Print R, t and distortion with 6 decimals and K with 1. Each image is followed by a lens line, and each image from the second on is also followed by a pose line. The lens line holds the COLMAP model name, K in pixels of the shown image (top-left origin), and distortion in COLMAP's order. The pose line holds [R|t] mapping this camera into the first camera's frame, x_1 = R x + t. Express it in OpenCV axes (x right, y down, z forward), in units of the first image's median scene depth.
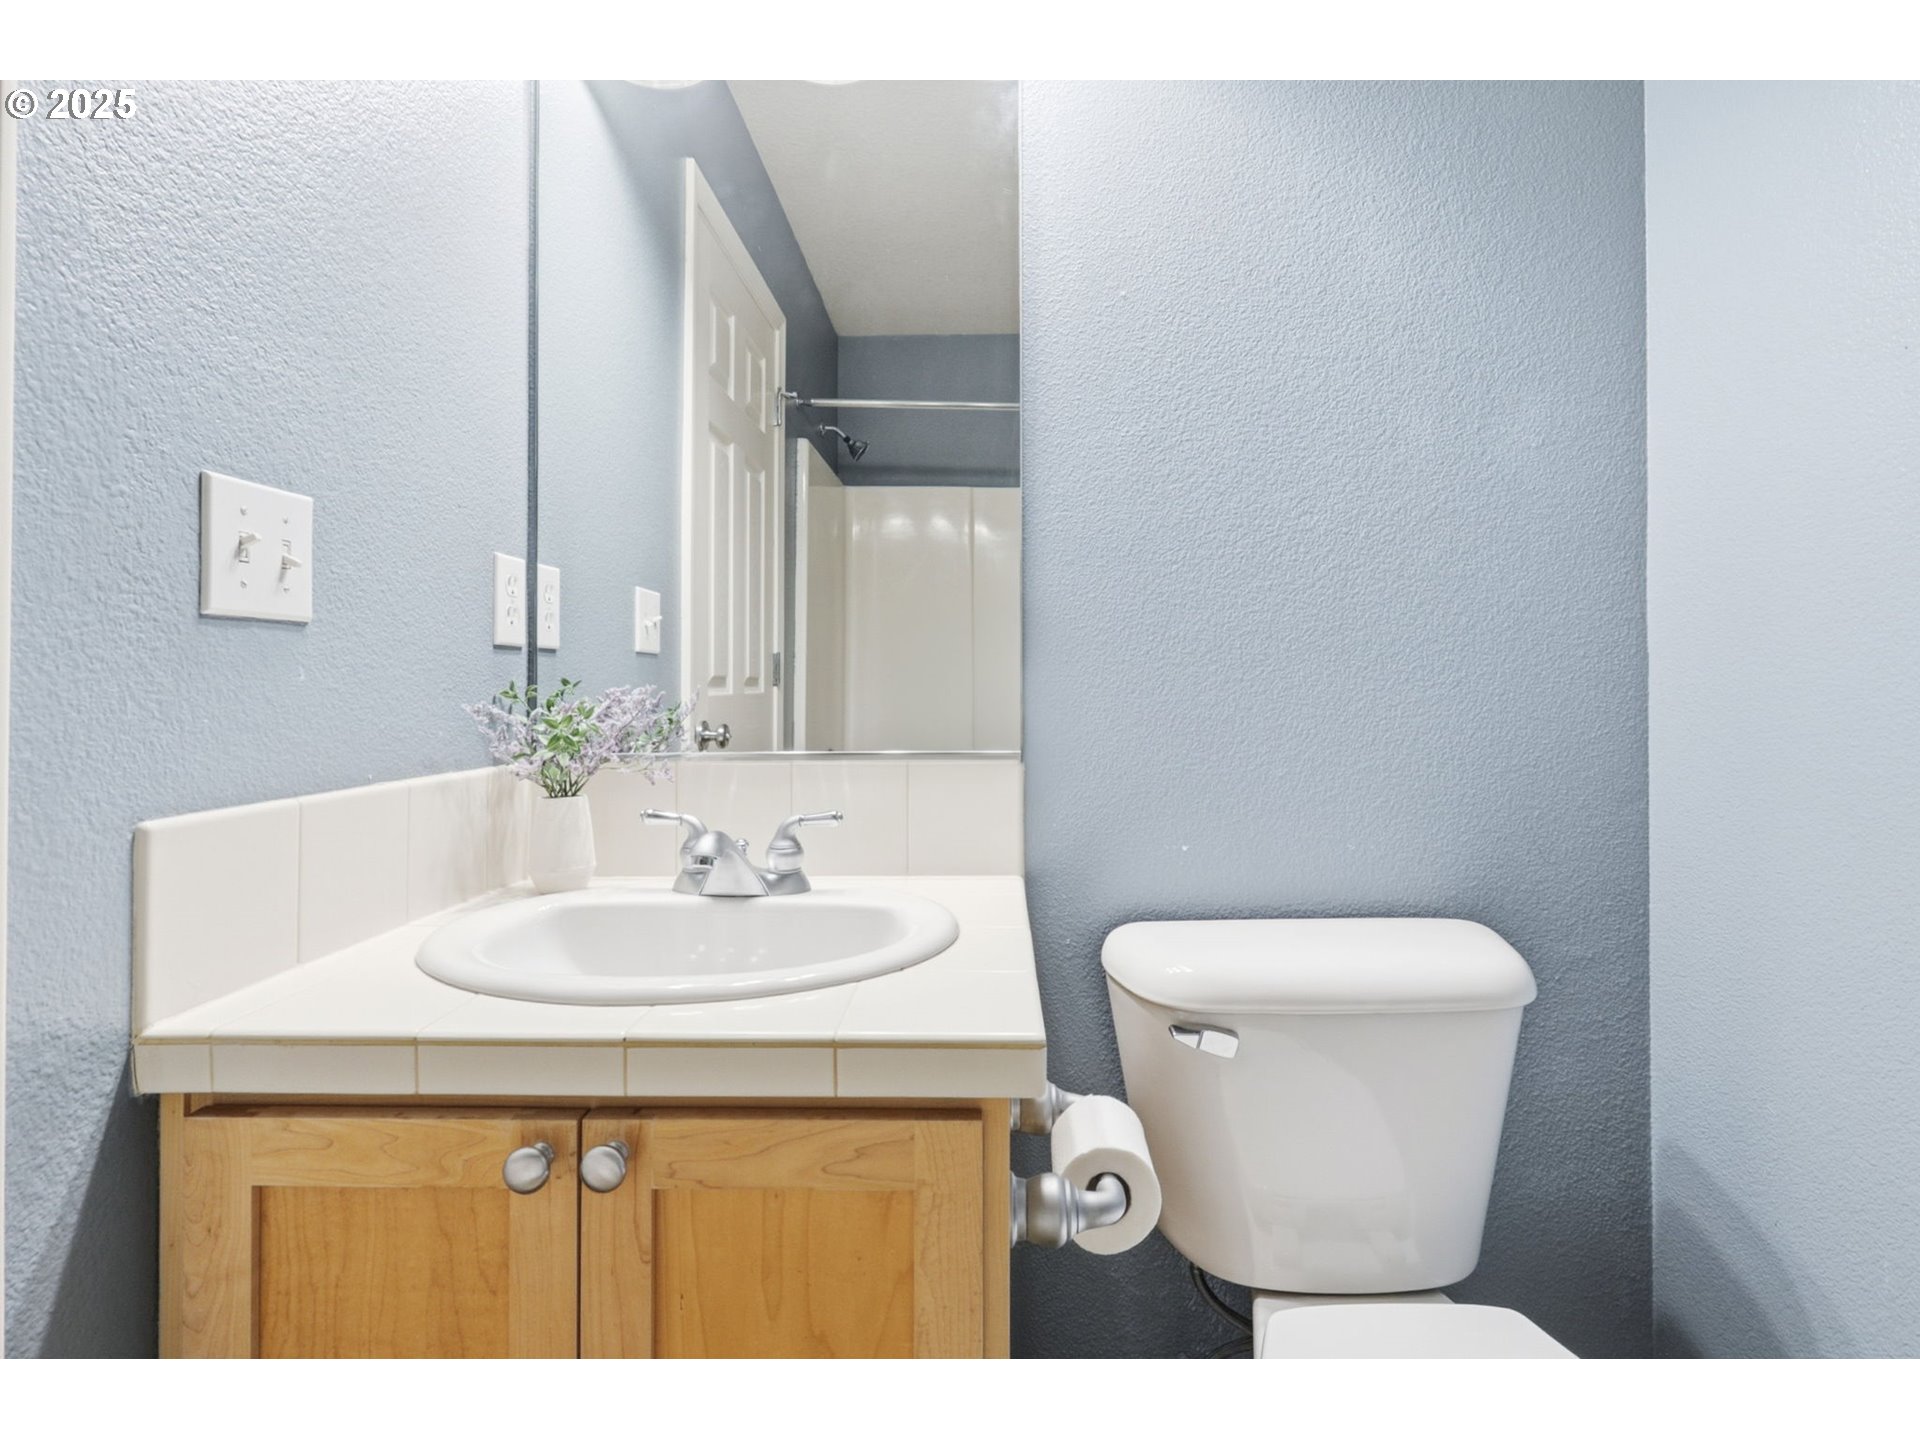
lens RADIAL K [[911.1, 0, 1054.2], [0, 911.1, 677.1], [0, 0, 1]] dist [0.002907, -0.001916]
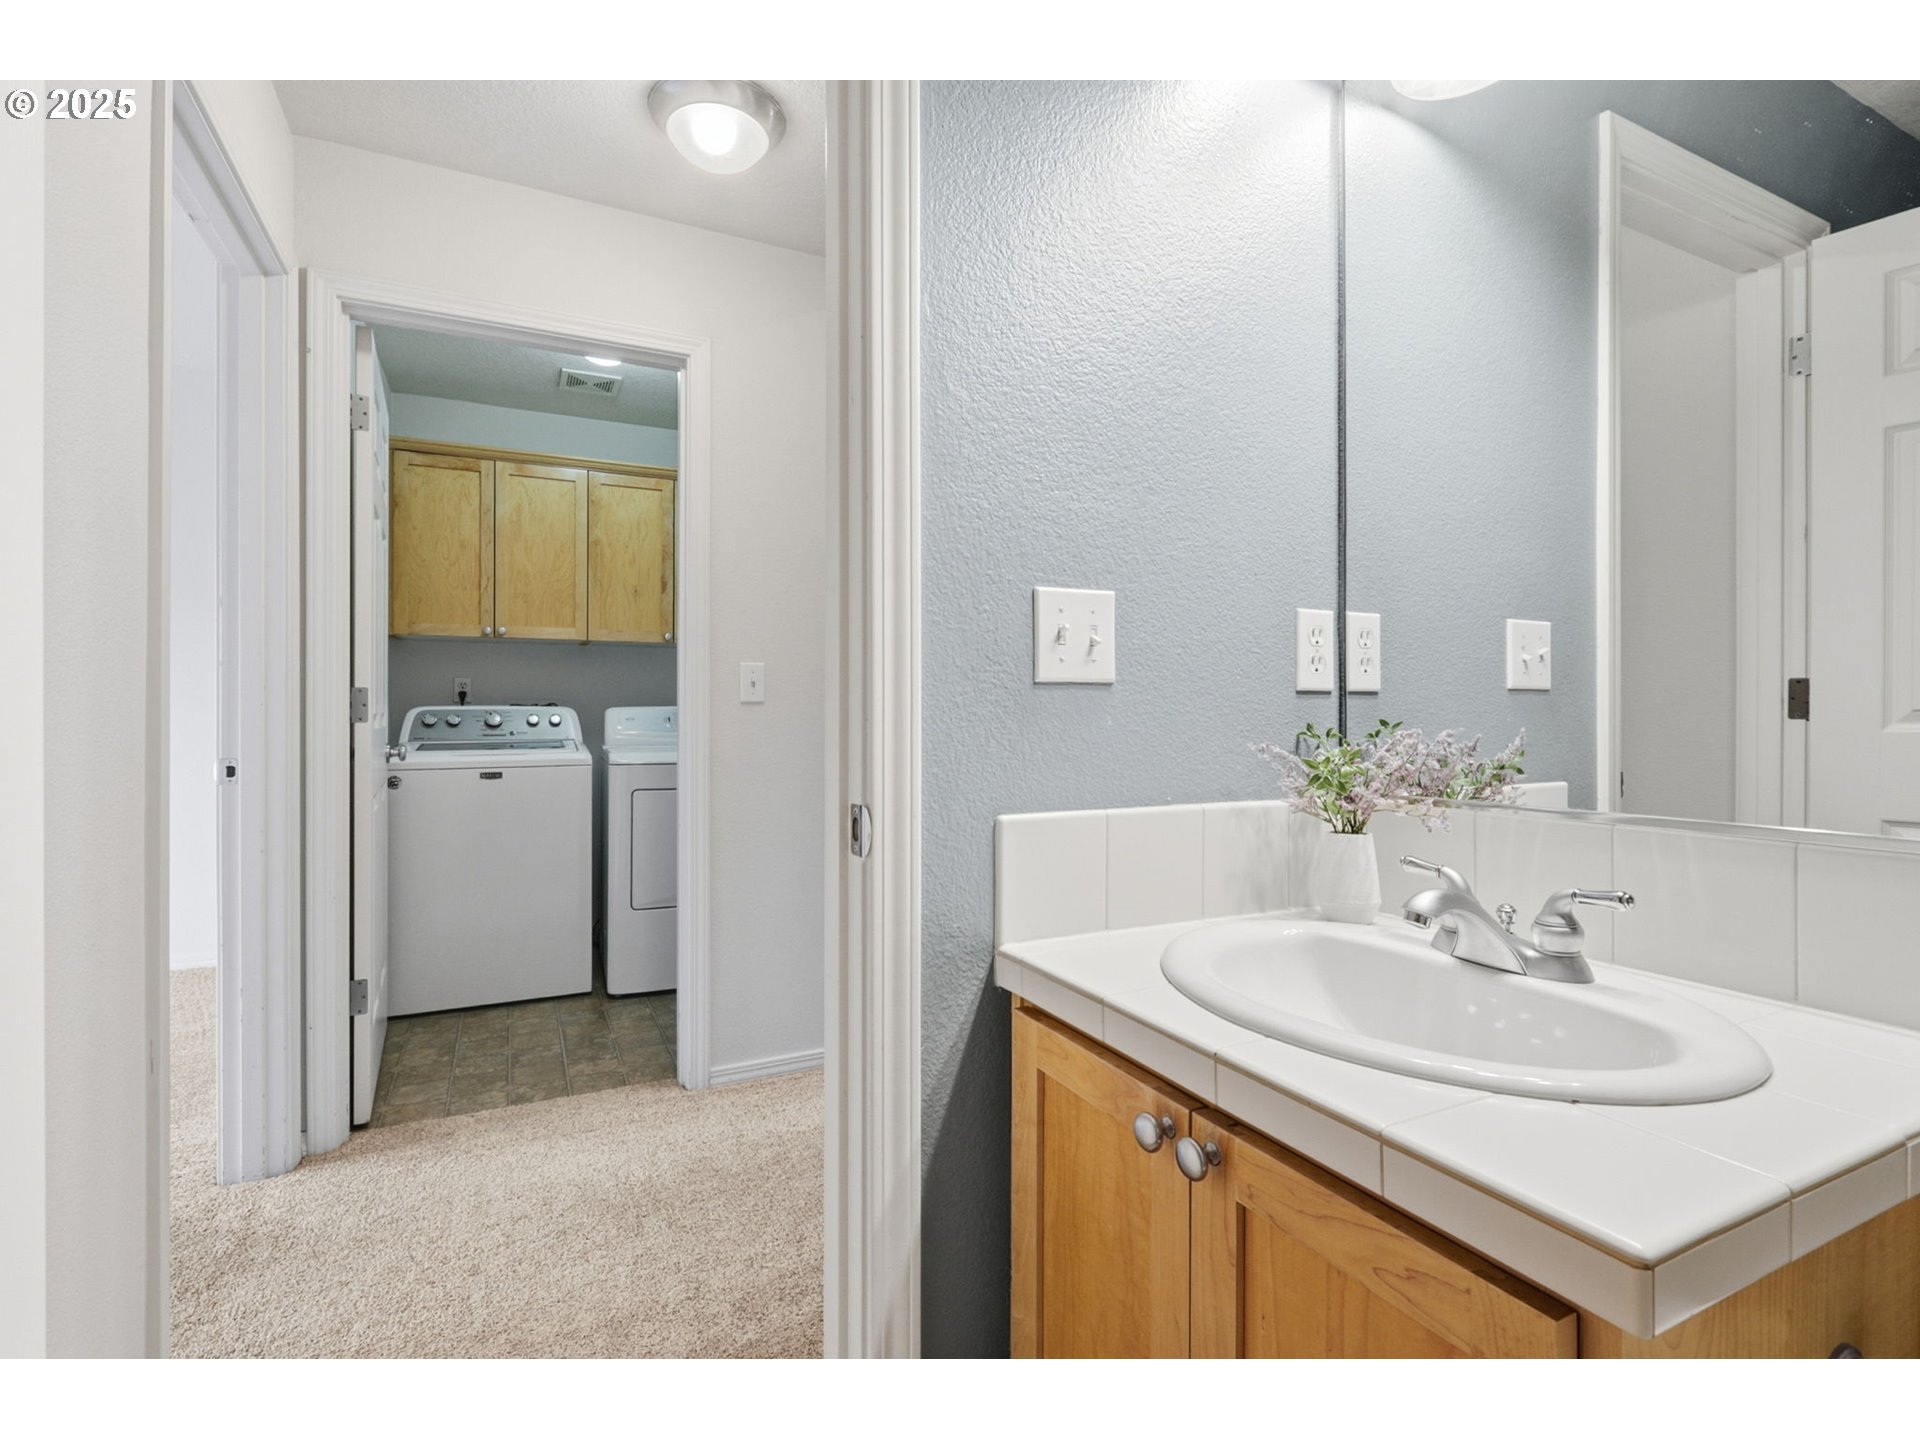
lens RADIAL K [[911.1, 0, 946.8], [0, 911.1, 716.3], [0, 0, 1]] dist [0.002907, -0.001916]
pose [[0.438975, 0.004333, -0.898489, 0.310506], [0.004775, 0.999963, 0.007156, -0.020754], [0.898487, -0.007431, 0.438938, 0.176615]]
